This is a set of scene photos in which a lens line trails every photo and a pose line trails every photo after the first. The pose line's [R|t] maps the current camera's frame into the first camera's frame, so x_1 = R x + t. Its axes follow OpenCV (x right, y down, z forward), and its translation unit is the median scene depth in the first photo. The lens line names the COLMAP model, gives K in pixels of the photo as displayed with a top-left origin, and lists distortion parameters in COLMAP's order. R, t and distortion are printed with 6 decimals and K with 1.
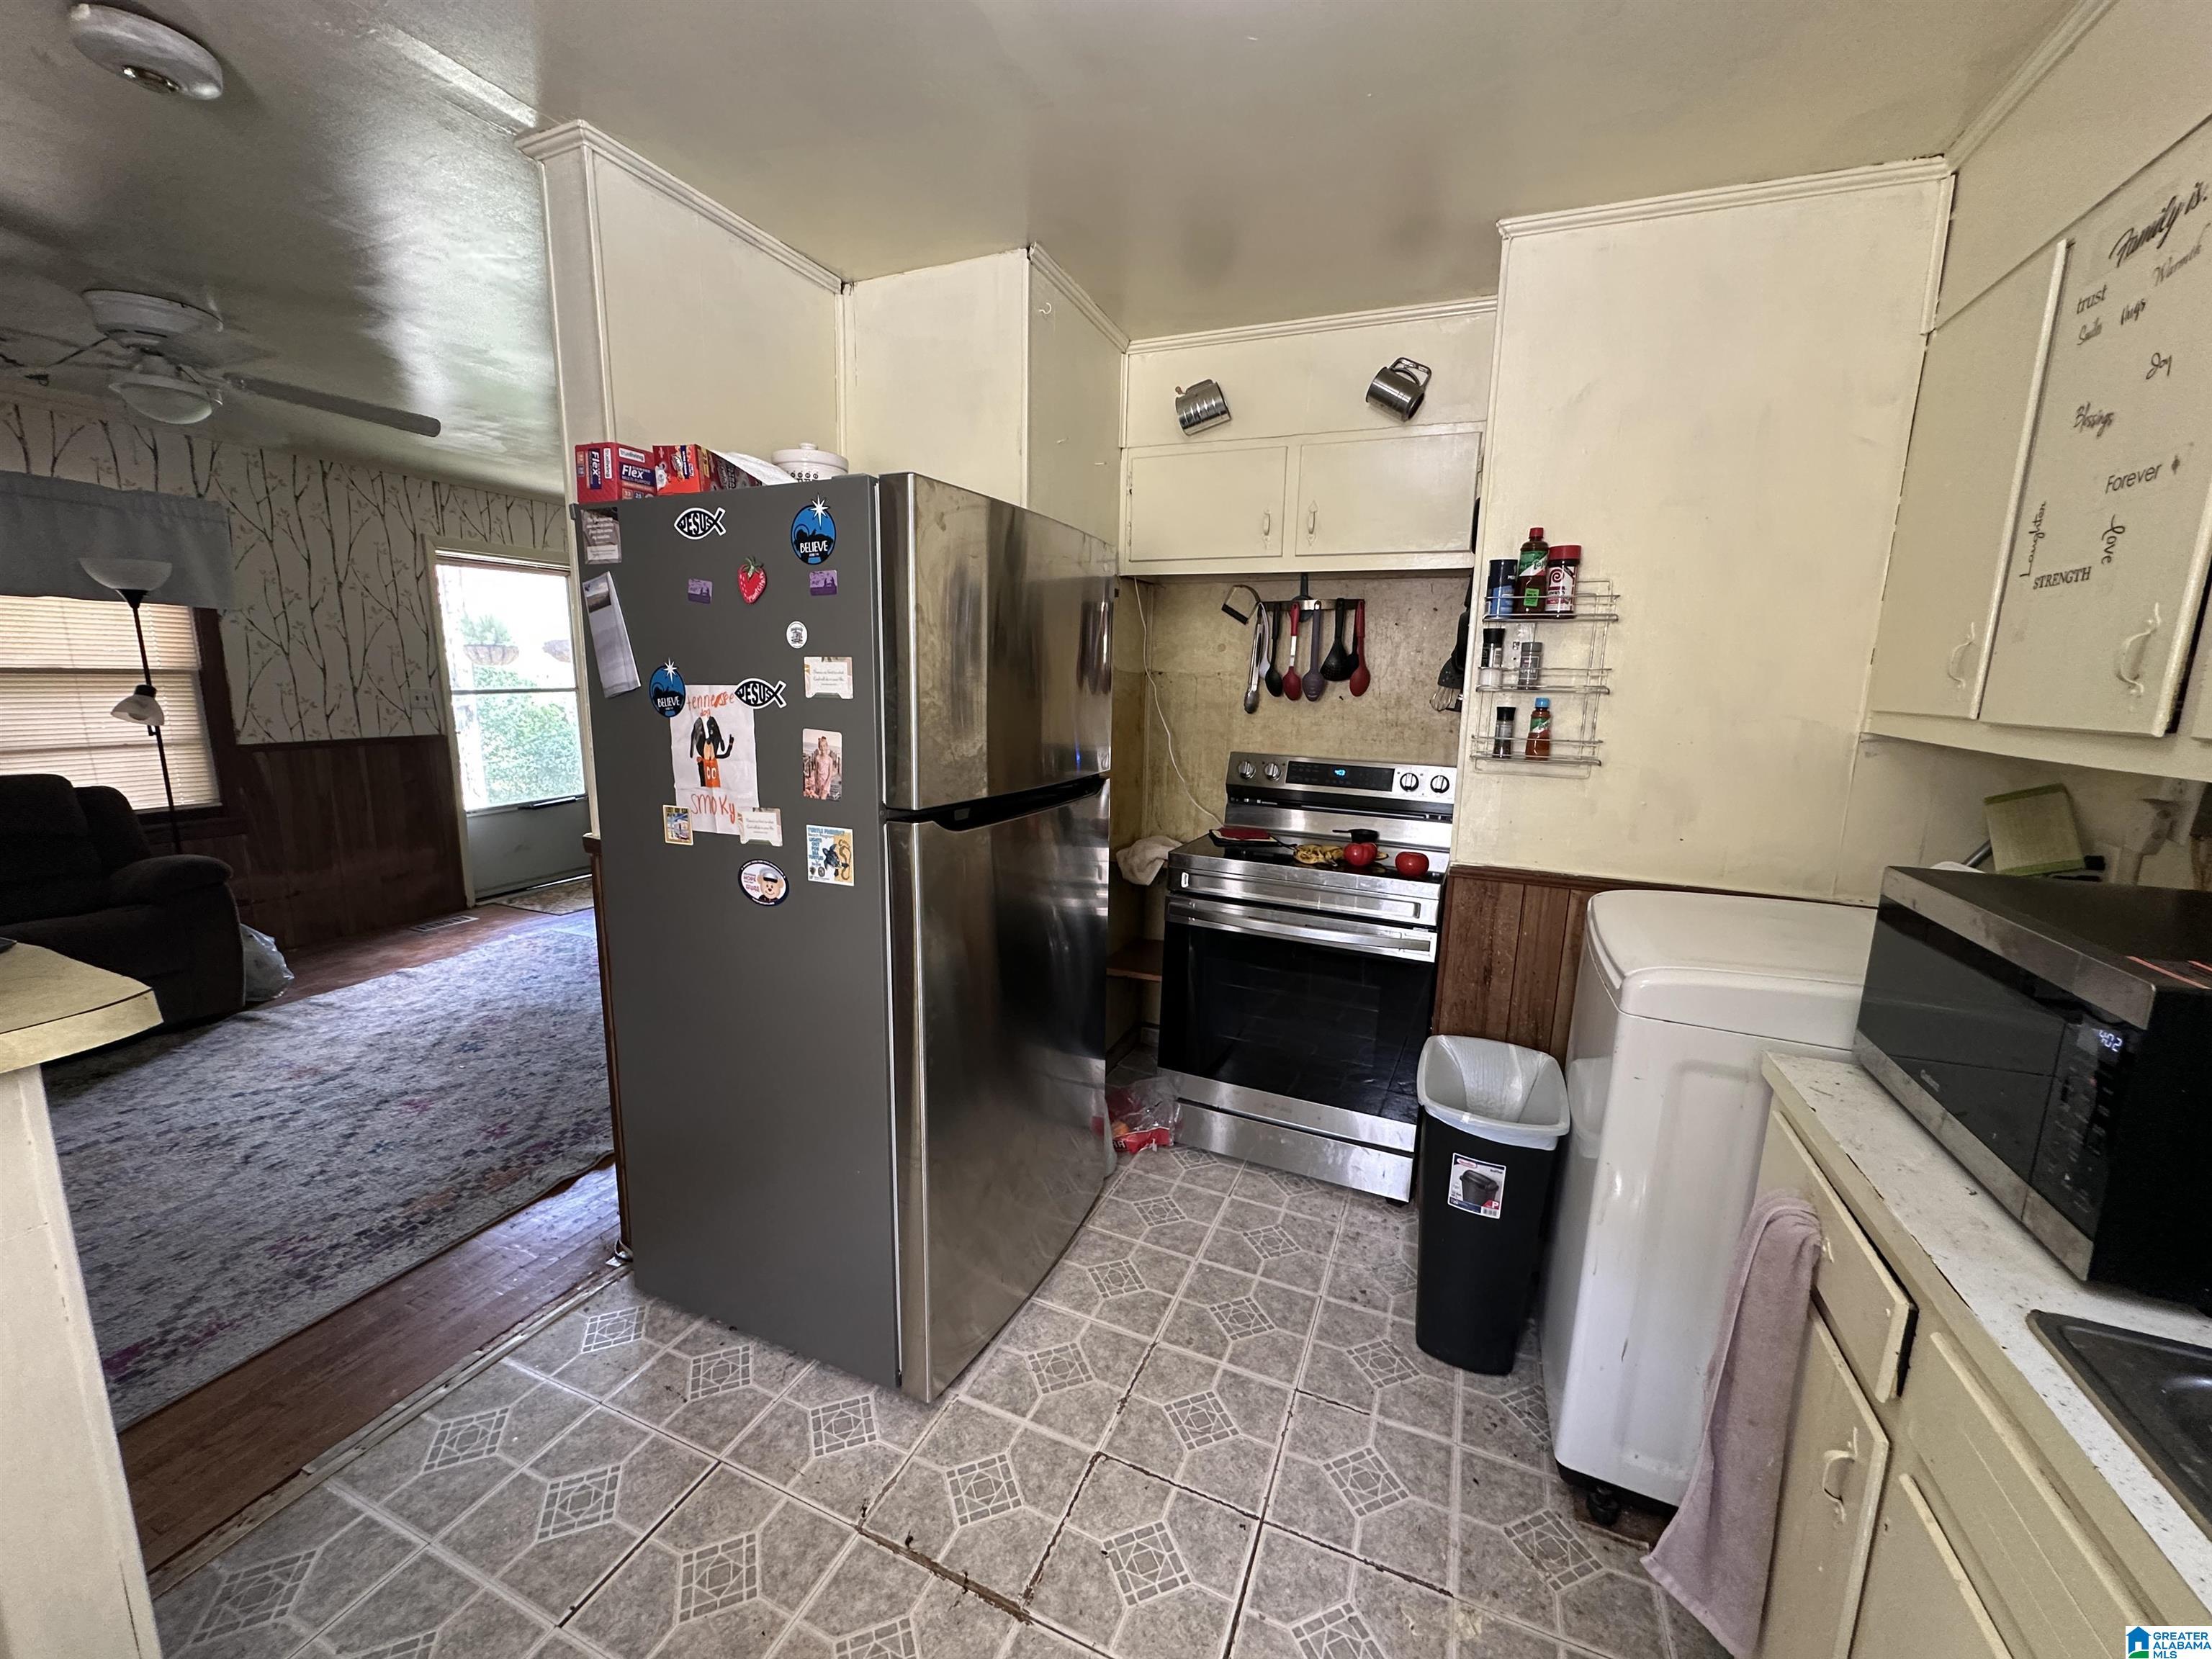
lens RADIAL K [[882.1, 0, 1106.0], [0, 882.1, 829.5], [0, 0, 1]] dist [-0.002340, 0.000191]
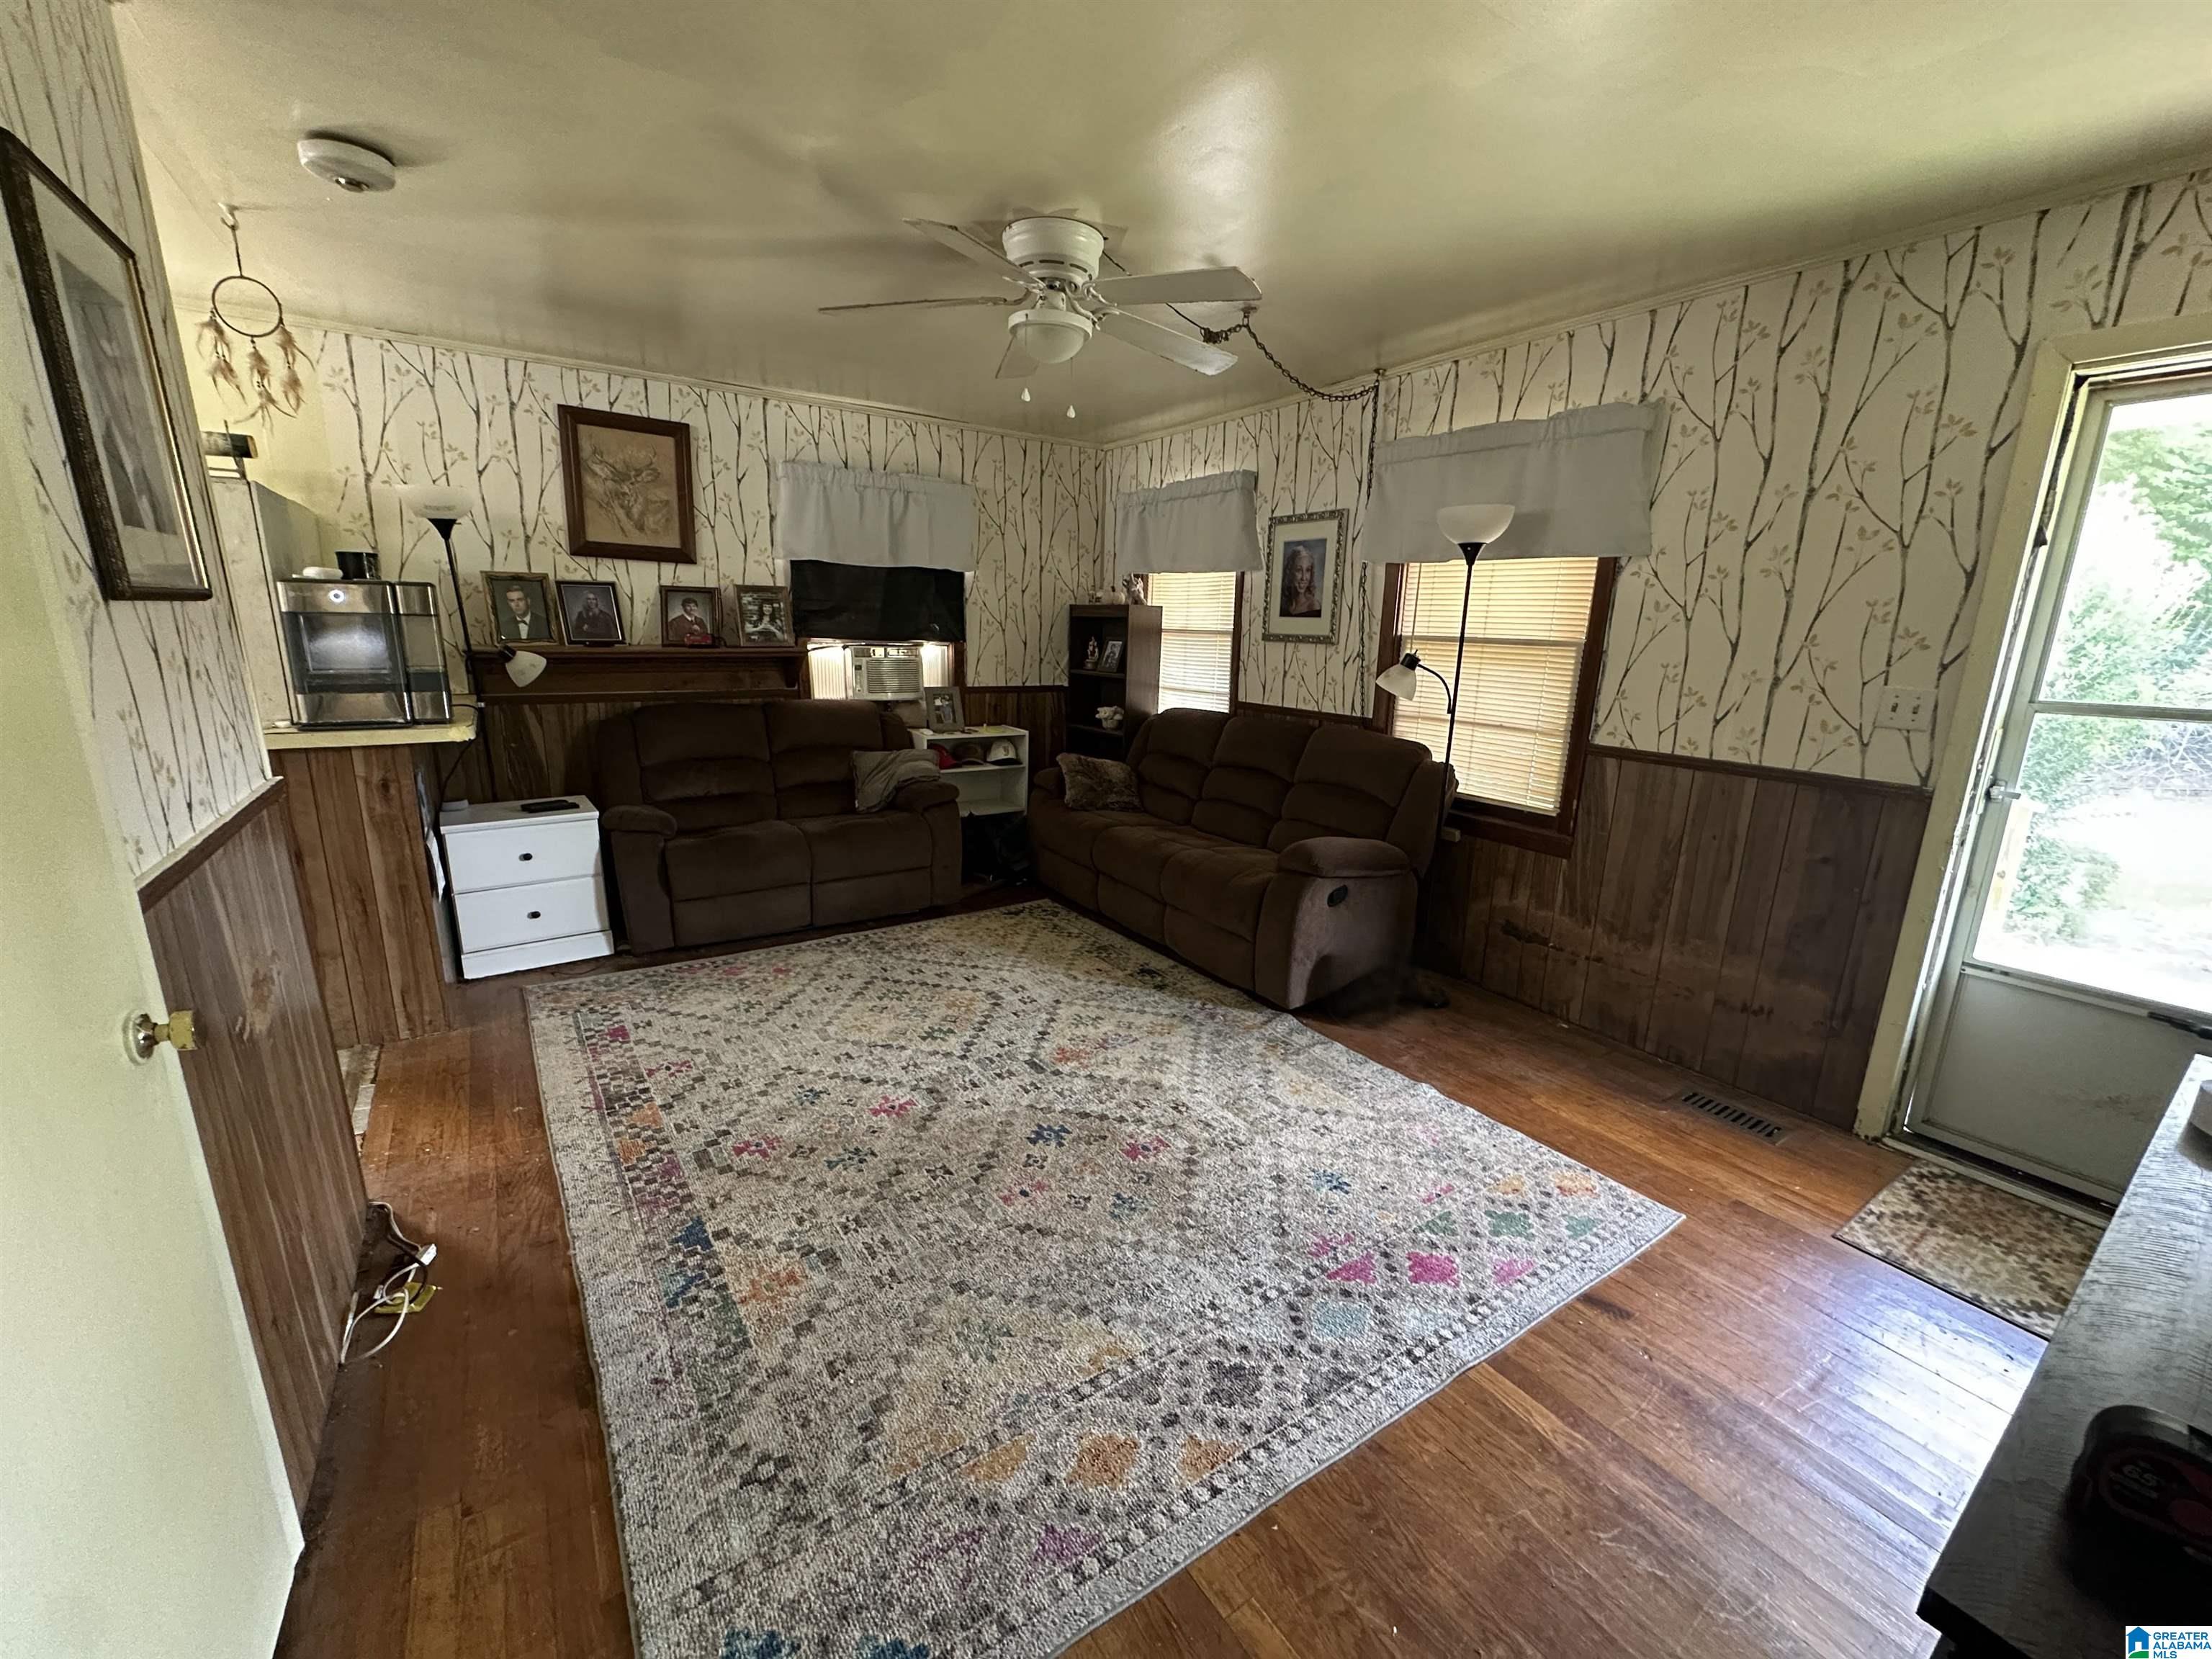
lens RADIAL K [[883.5, 0, 1103.7], [0, 883.5, 830.7], [0, 0, 1]] dist [-0.004828, 0.000080]
pose [[-0.548034, 0.165672, -0.819885, -0.158217], [-0.179341, 0.934122, 0.308631, -0.203990], [0.817004, 0.316179, -0.482219, 1.162262]]
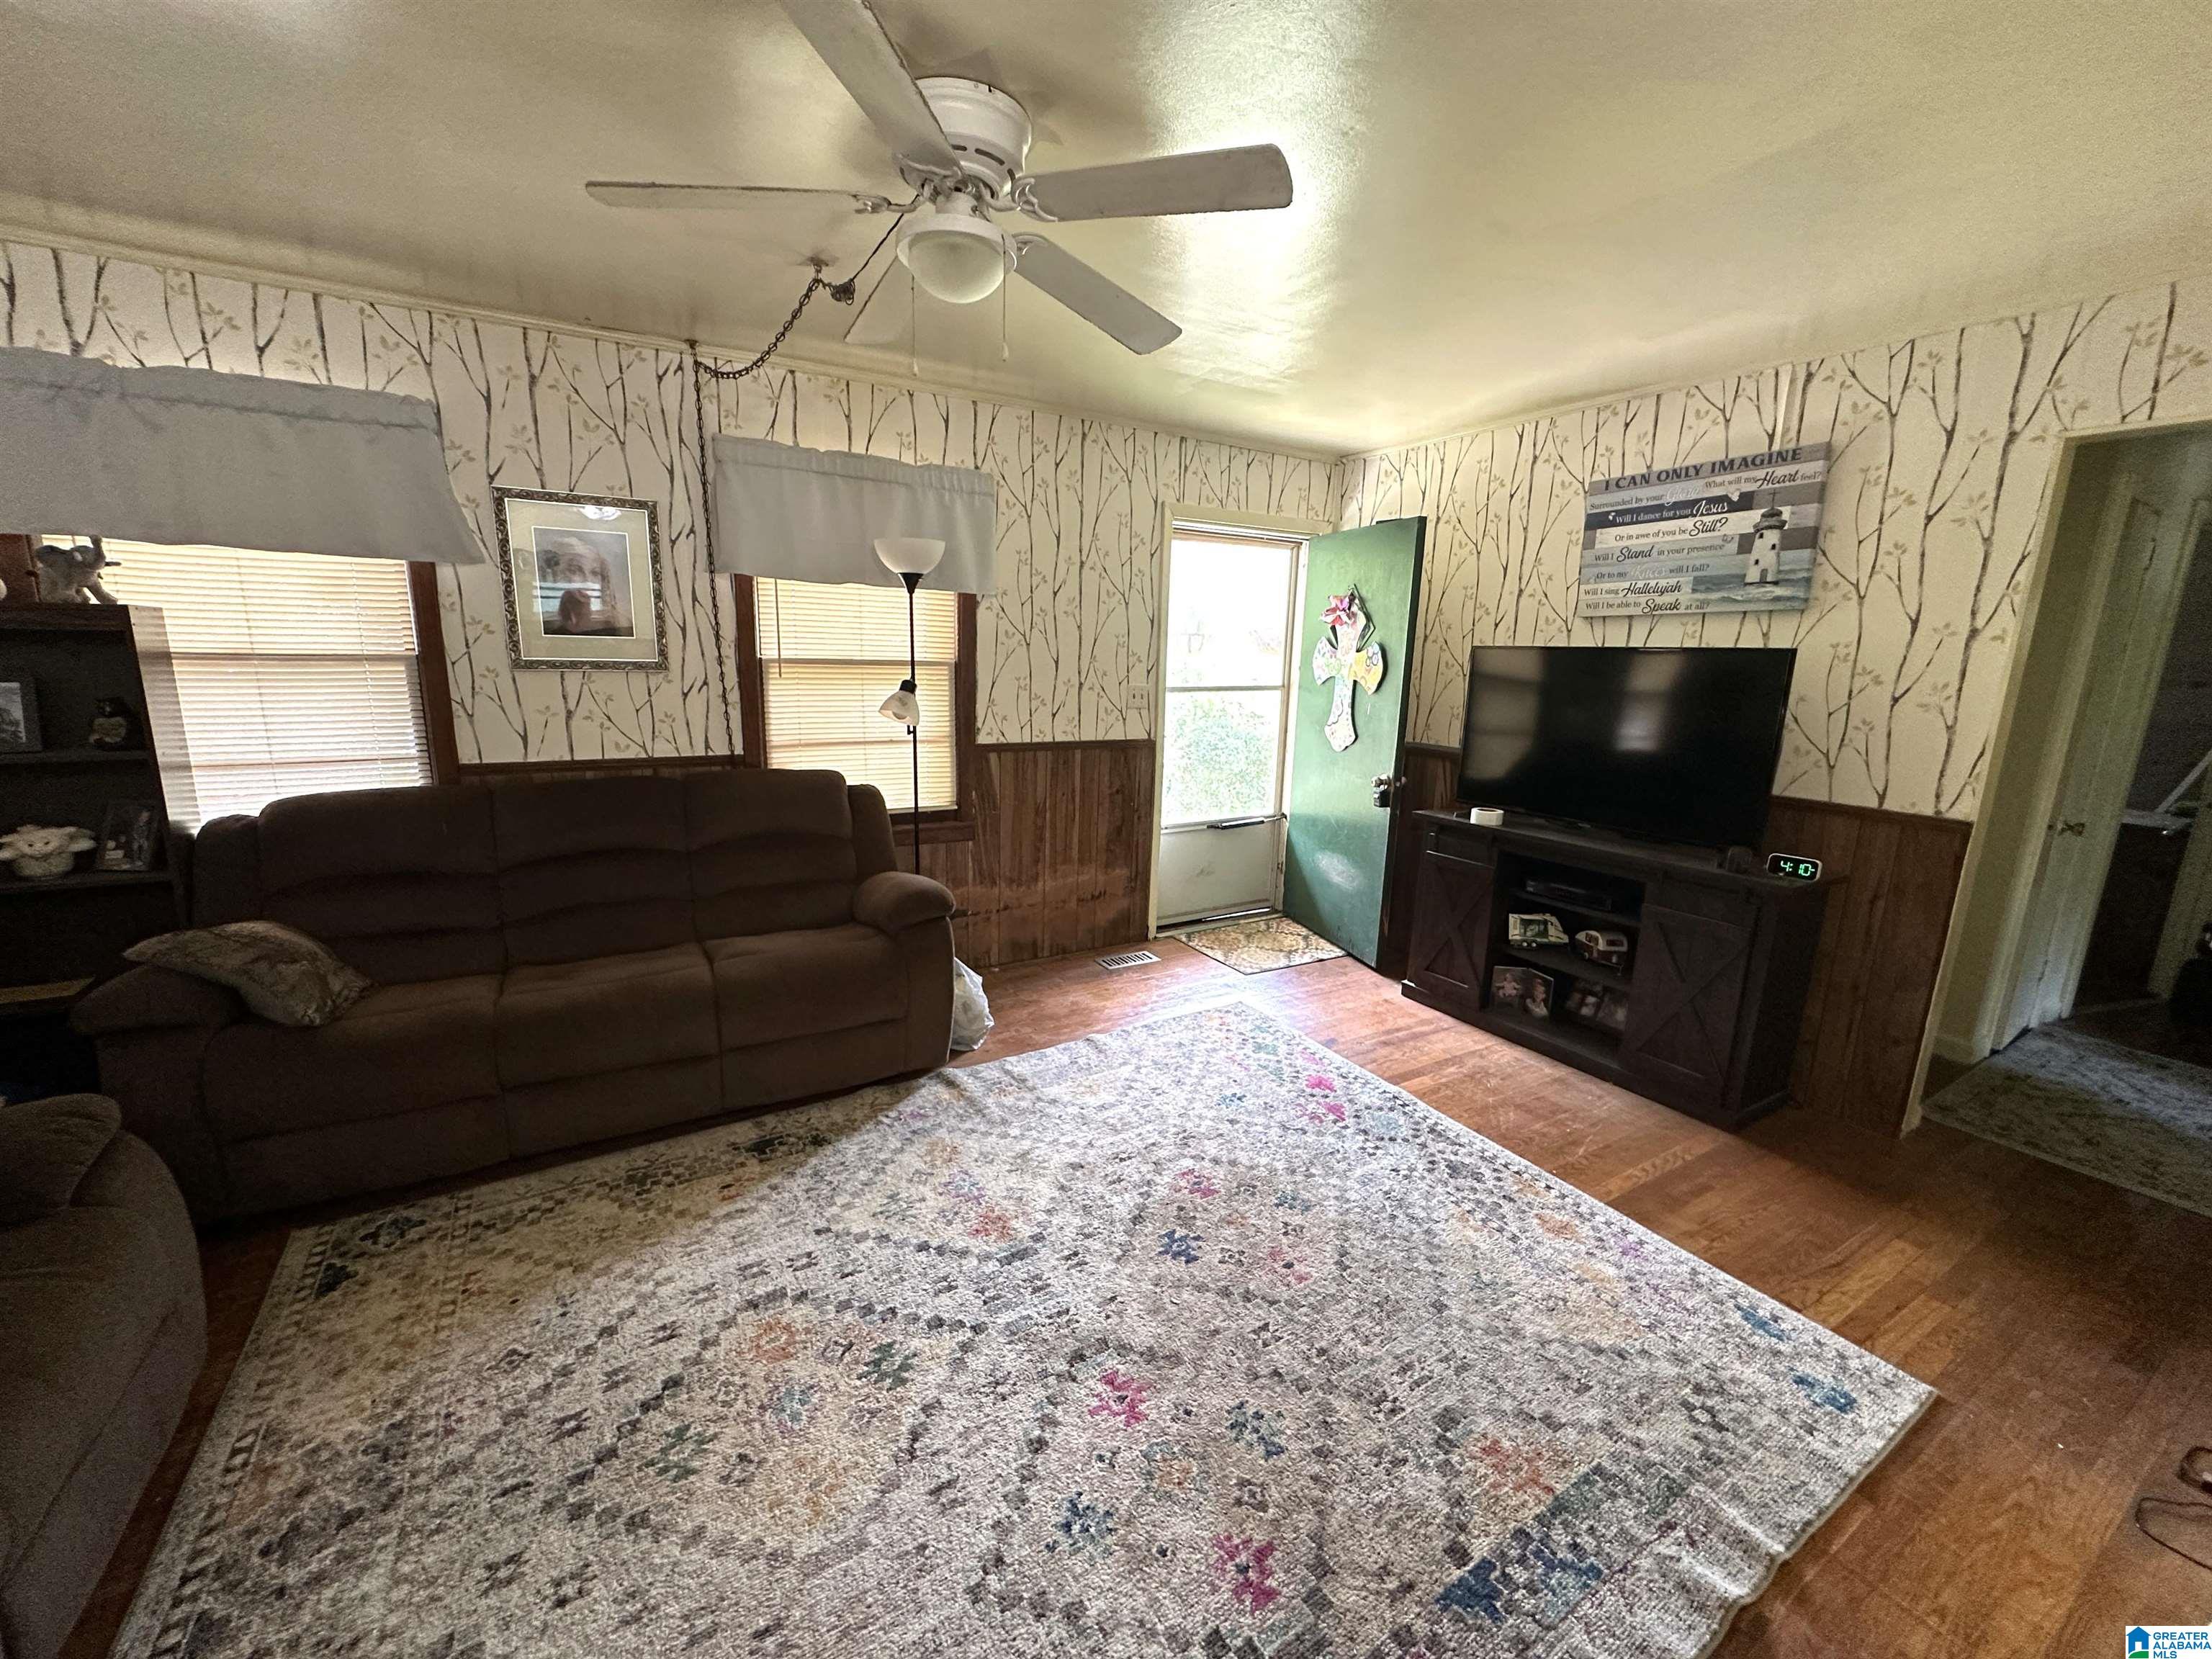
lens RADIAL K [[883.5, 0, 1103.7], [0, 883.5, 830.7], [0, 0, 1]] dist [-0.004828, 0.000080]
pose [[0.803191, 0.127110, -0.582003, -0.373644], [-0.119024, 0.991514, 0.052289, -0.078650], [0.583710, 0.027274, 0.811504, 0.373506]]
